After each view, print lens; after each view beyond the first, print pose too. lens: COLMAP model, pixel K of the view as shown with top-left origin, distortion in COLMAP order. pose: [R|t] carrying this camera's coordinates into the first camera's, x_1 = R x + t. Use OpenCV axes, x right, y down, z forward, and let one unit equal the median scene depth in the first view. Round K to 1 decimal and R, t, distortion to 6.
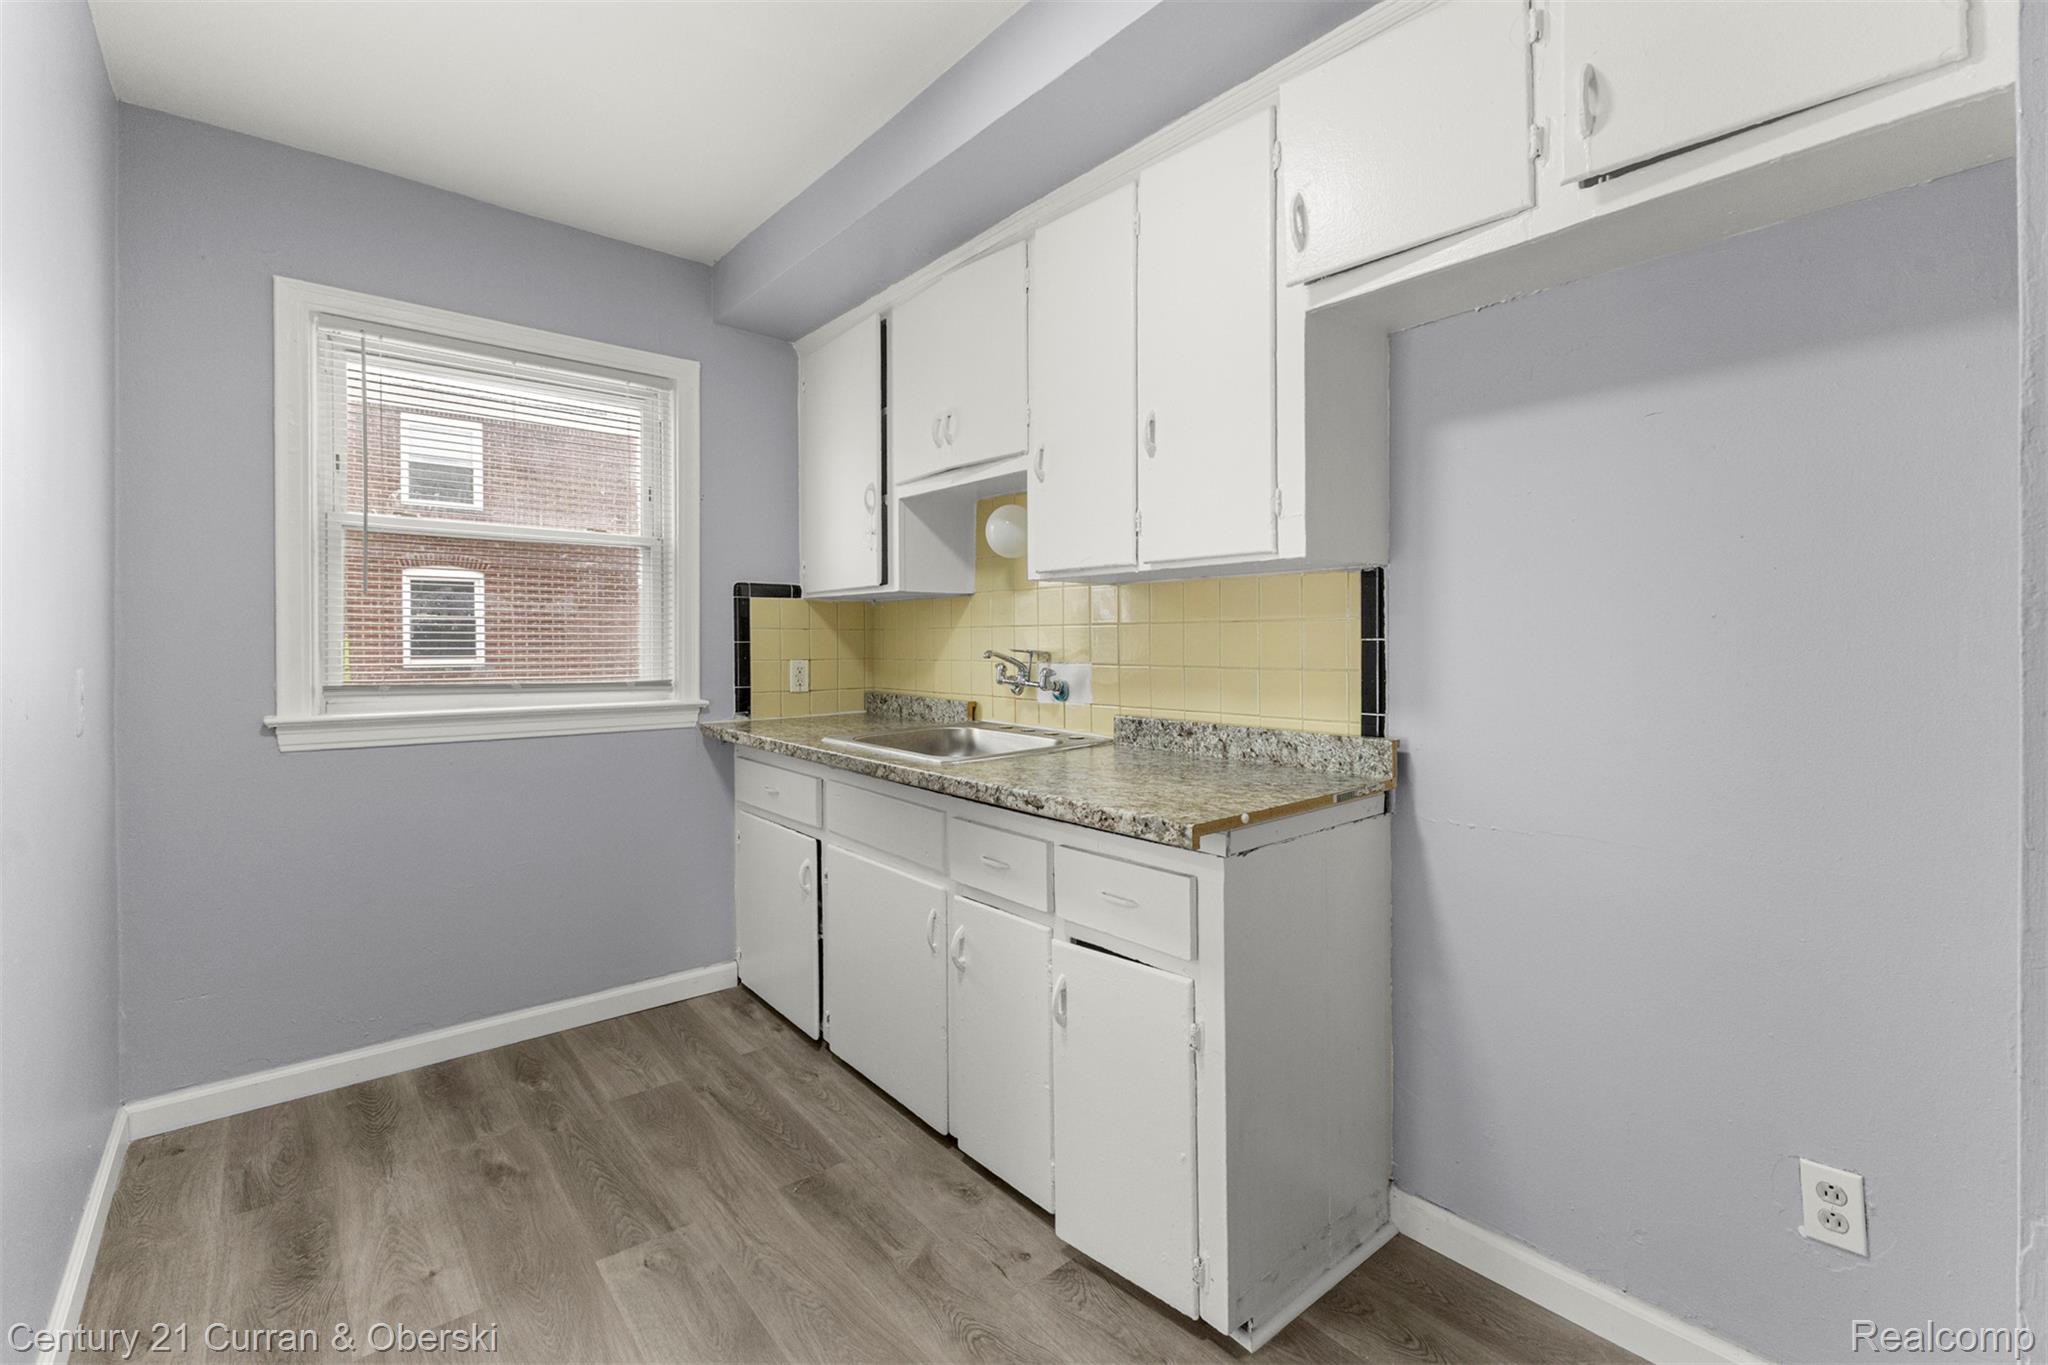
lens RADIAL K [[889.6, 0, 1030.3], [0, 889.6, 640.3], [0, 0, 1]] dist [0.001502, 0.000050]
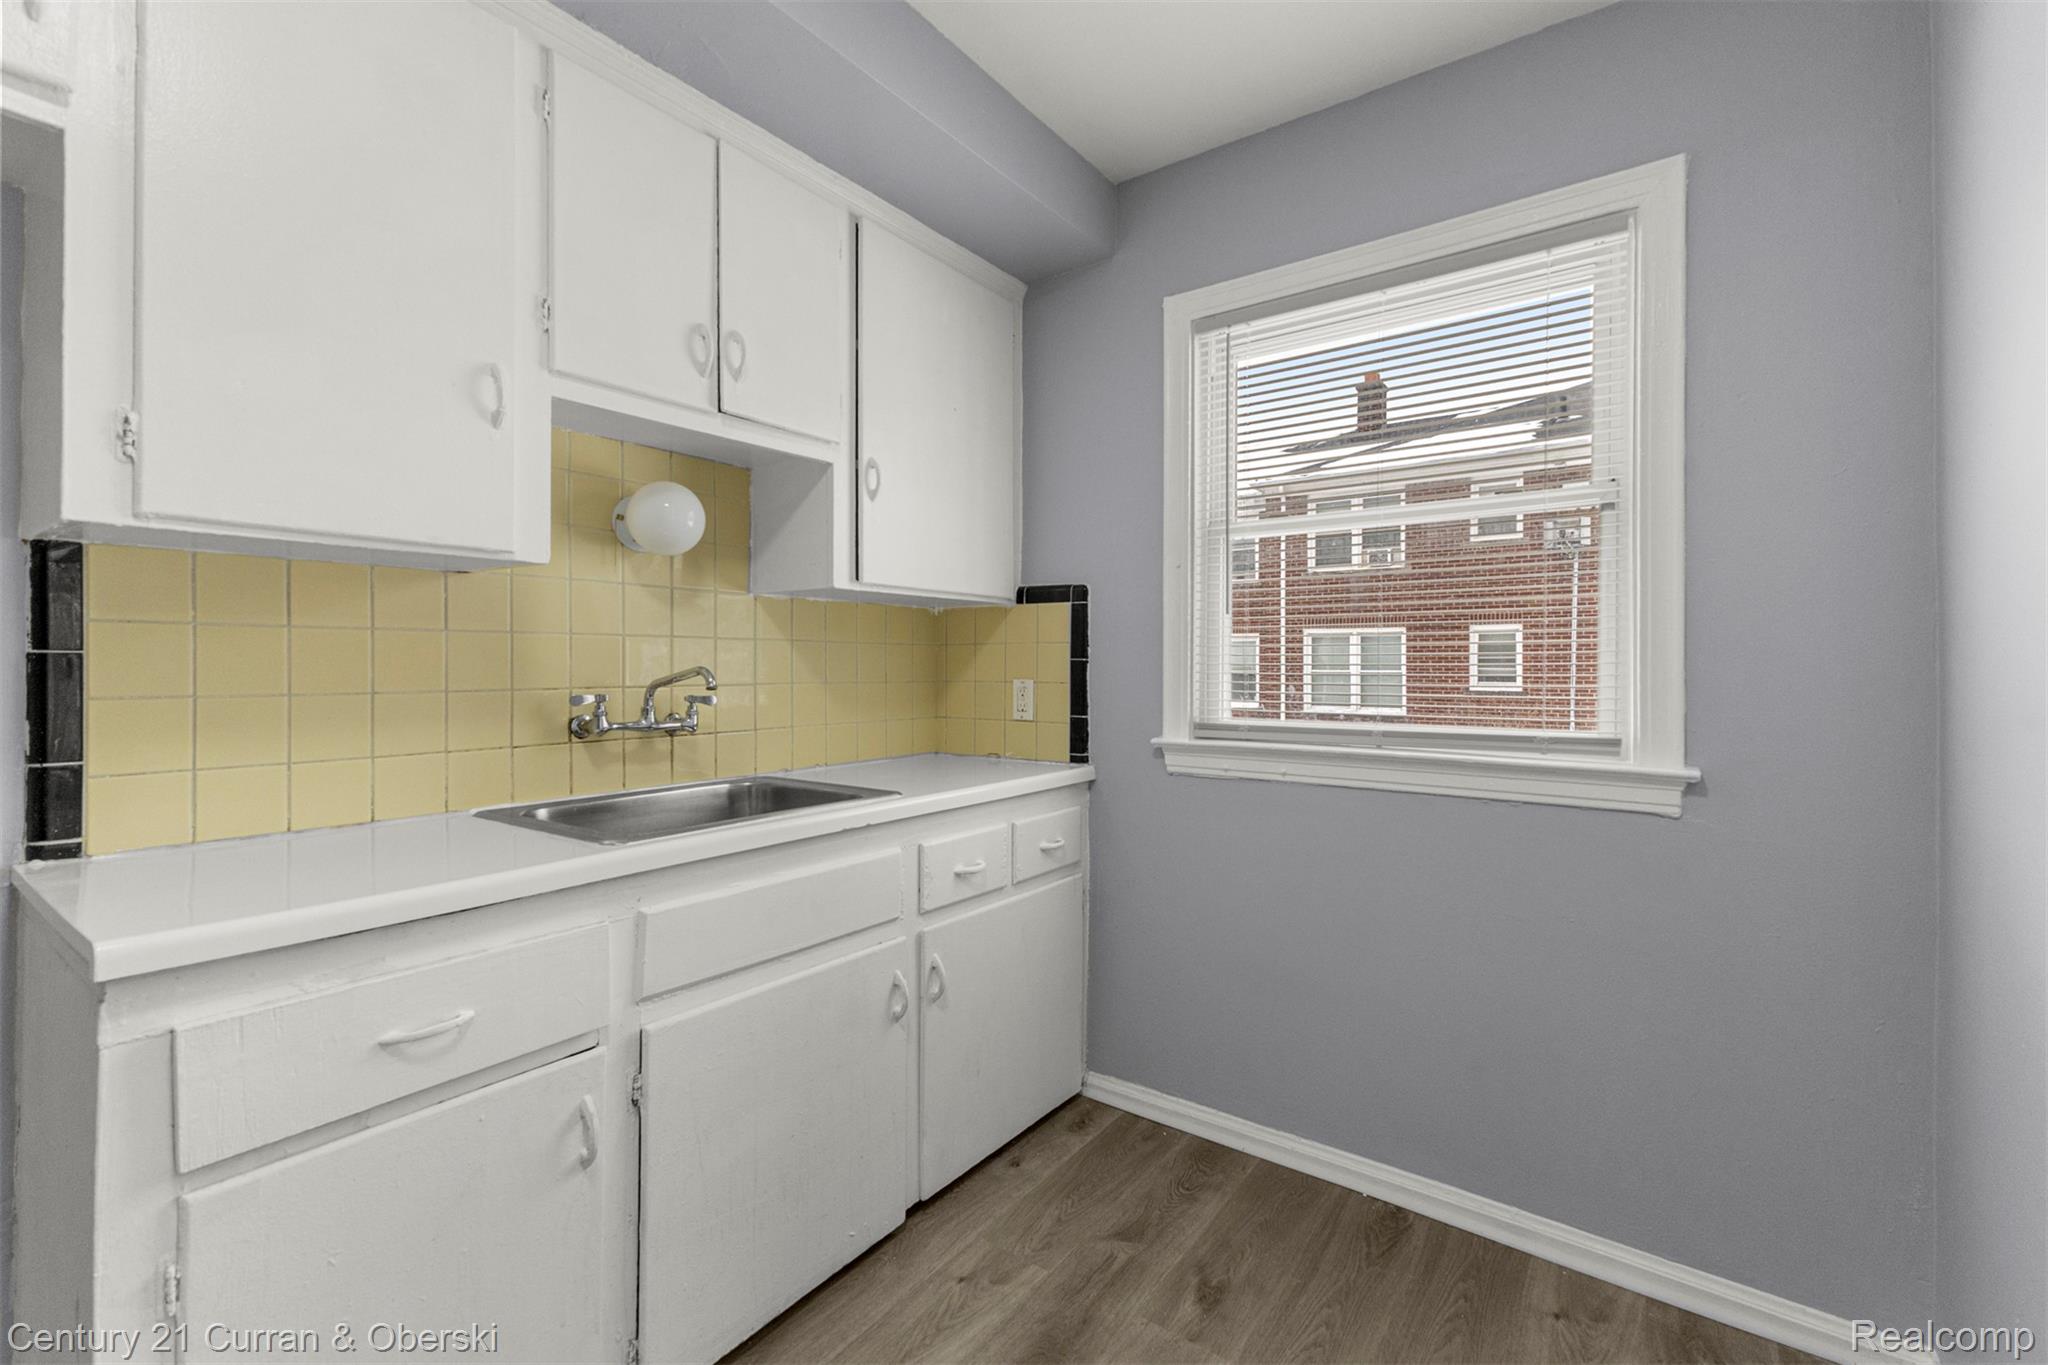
lens RADIAL K [[889.6, 0, 1020.3], [0, 889.6, 666.4], [0, 0, 1]] dist [0.001502, 0.000050]
pose [[0.220299, -0.002108, -0.975430, 0.074828], [-0.001666, 0.999995, -0.002538, 0.006193], [0.975431, 0.002185, 0.220295, 0.486738]]
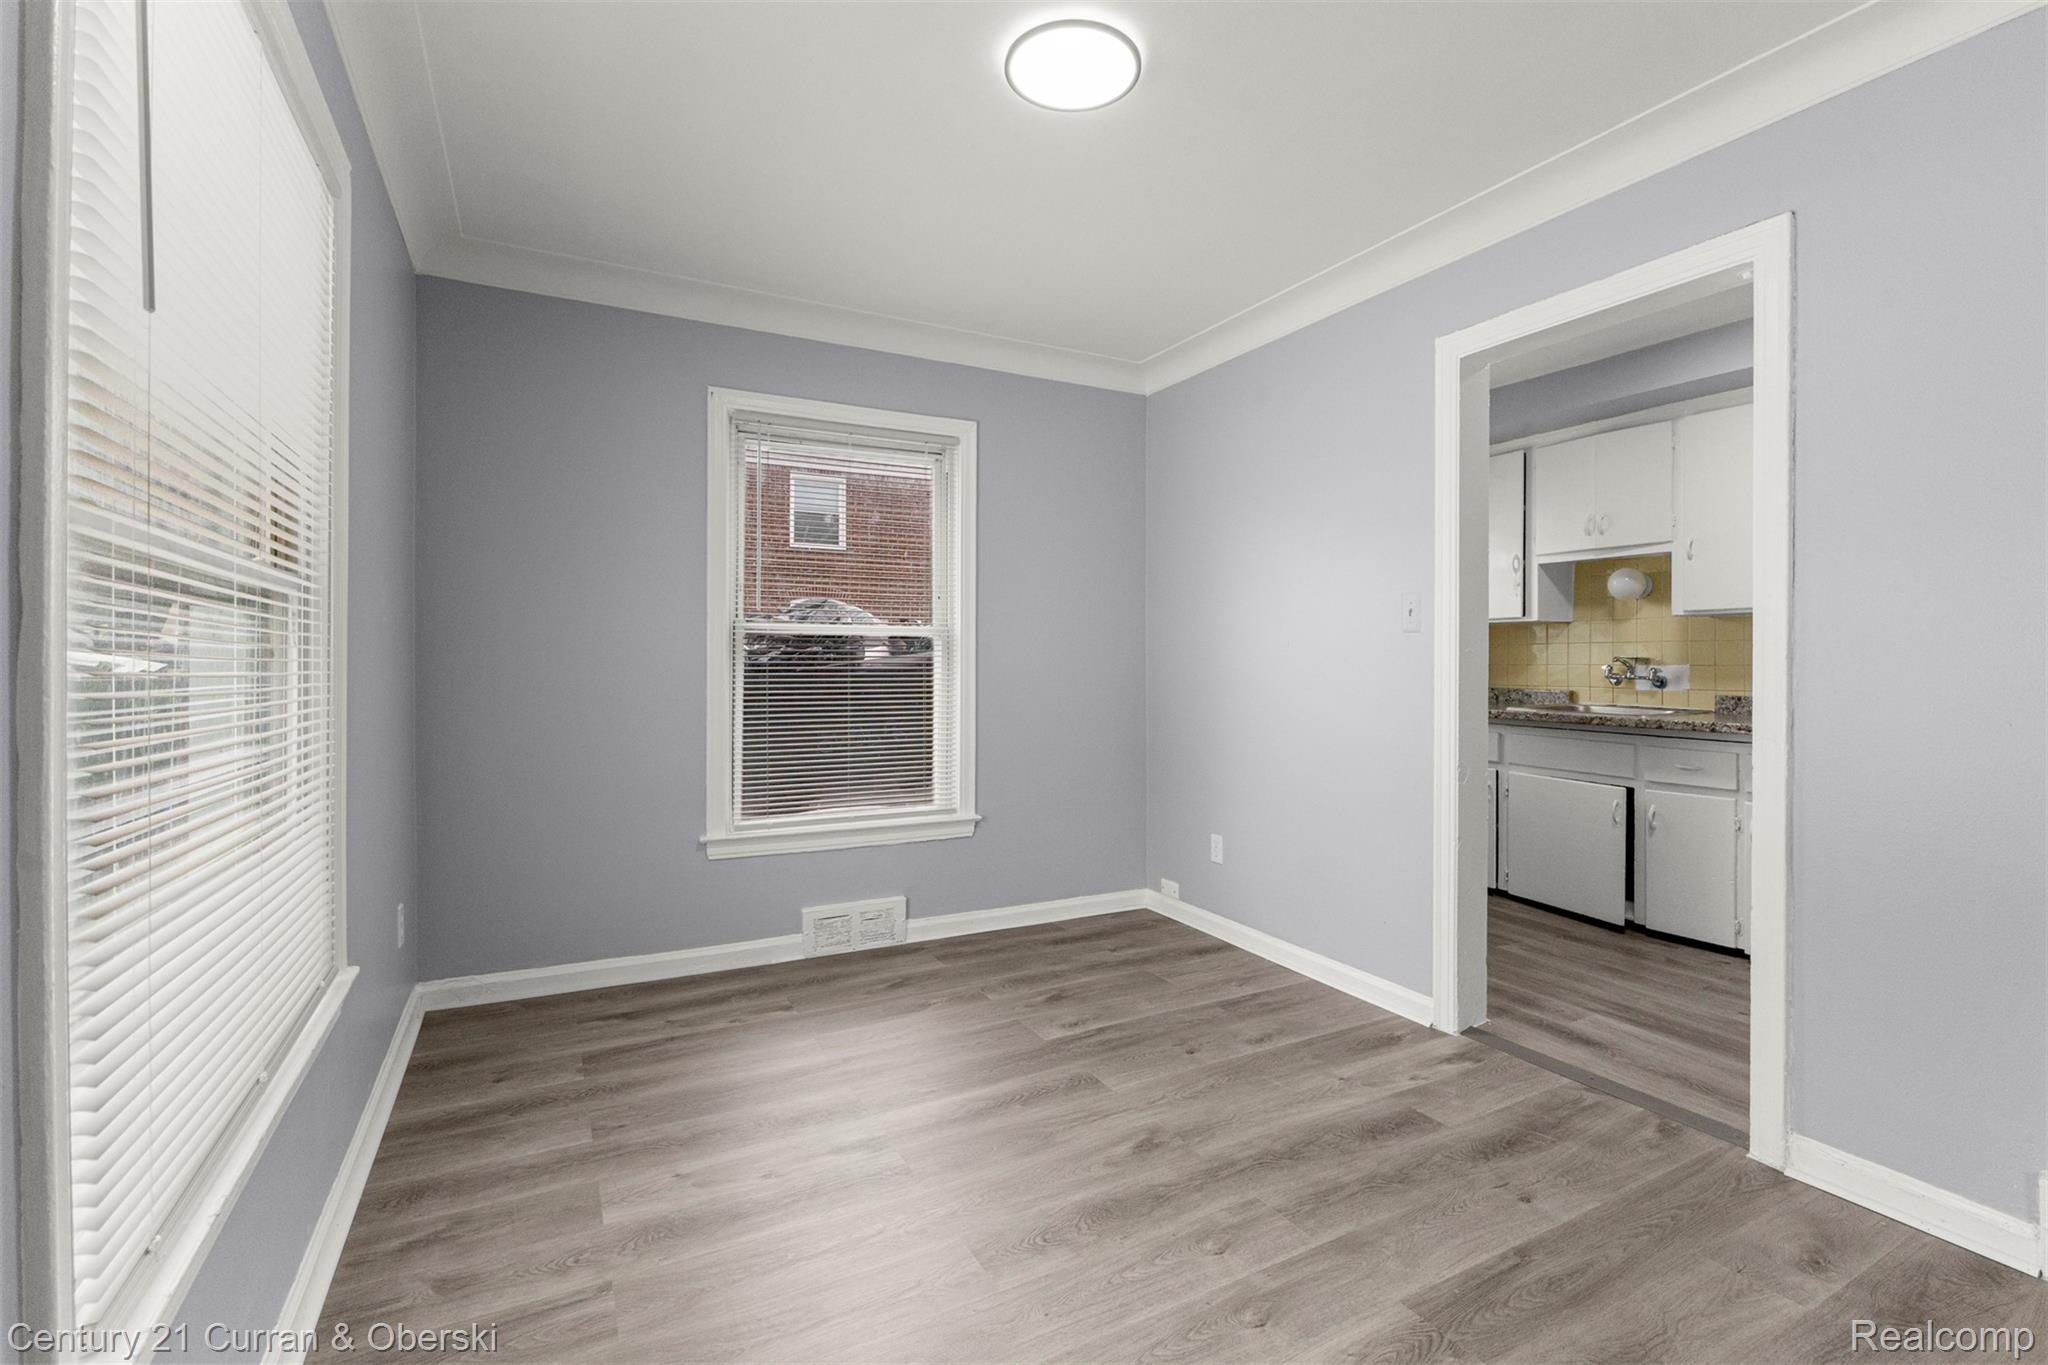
lens RADIAL K [[898.0, 0, 1013.0], [0, 898.0, 664.9], [0, 0, 1]] dist [-0.009526, 0.001461]
pose [[0.970585, 0.005018, -0.240705, -0.625449], [-0.004340, 0.999985, 0.003345, 0.022192], [0.240718, -0.002202, 0.970593, -0.750957]]
